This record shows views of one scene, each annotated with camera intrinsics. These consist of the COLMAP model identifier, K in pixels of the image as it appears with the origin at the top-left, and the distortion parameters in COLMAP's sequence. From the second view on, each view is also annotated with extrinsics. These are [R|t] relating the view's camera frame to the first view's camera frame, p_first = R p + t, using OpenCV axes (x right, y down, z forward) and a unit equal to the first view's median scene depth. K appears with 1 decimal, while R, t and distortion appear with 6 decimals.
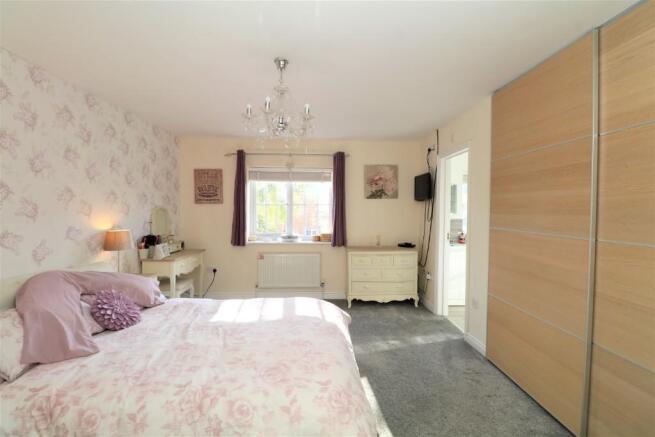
lens RADIAL K [[305.6, 0, 326.3], [0, 305.6, 217.6], [0, 0, 1]] dist [0.000127, -0.011585]
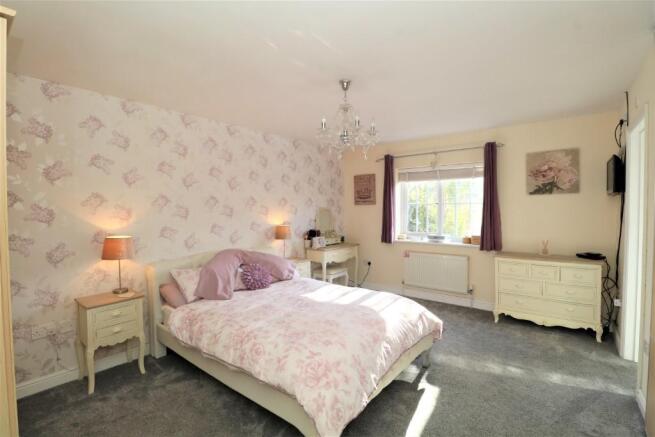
lens RADIAL K [[305.6, 0, 325.8], [0, 305.6, 216.7], [0, 0, 1]] dist [0.000127, -0.011585]
pose [[0.758583, 0.005180, -0.651555, 0.266073], [-0.005662, 0.999983, 0.001358, -0.001202], [0.651551, 0.002659, 0.758600, 0.034413]]
